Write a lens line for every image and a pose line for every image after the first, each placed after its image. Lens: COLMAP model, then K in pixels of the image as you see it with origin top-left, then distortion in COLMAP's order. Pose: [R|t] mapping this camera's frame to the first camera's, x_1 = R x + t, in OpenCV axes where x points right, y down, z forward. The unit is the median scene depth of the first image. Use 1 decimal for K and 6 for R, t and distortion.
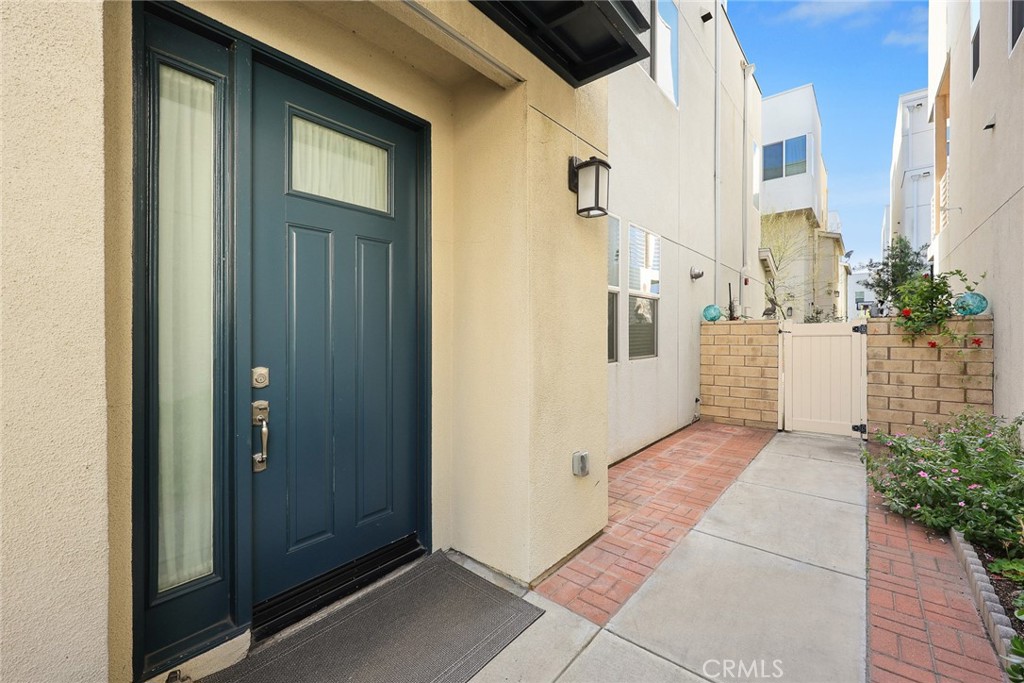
lens RADIAL K [[422.2, 0, 514.5], [0, 422.2, 323.7], [0, 0, 1]] dist [0.000729, 0.000128]
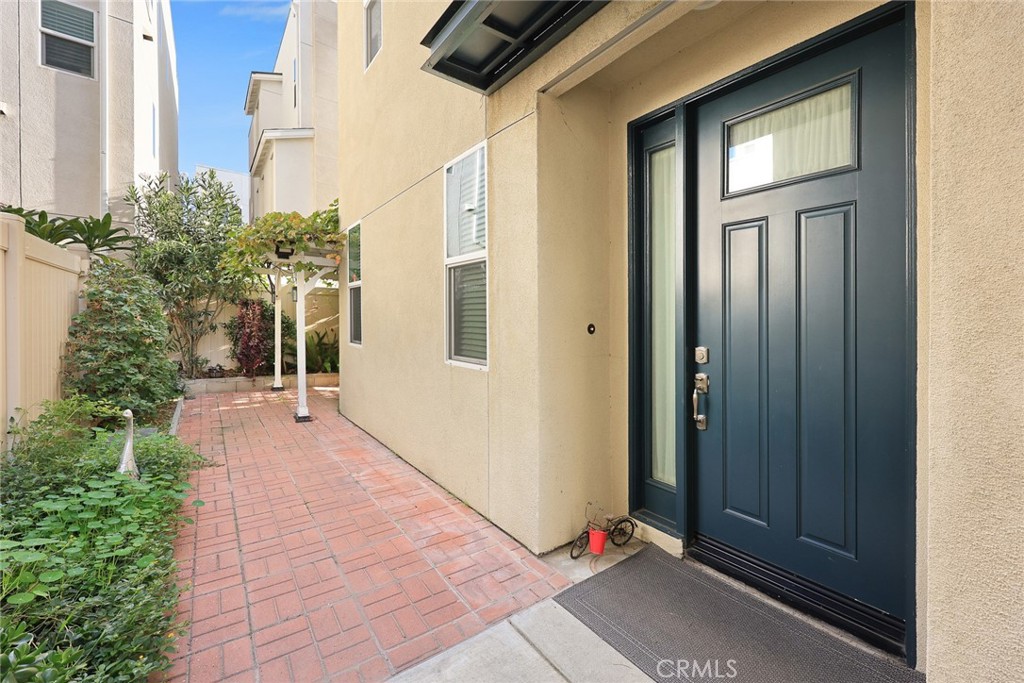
lens RADIAL K [[422.2, 0, 514.5], [0, 422.2, 323.7], [0, 0, 1]] dist [0.000729, 0.000128]
pose [[-0.245322, 0.005989, -0.969423, 0.657163], [0.006090, 0.999971, 0.004637, 0.020322], [0.969422, -0.004766, -0.245352, 0.667831]]
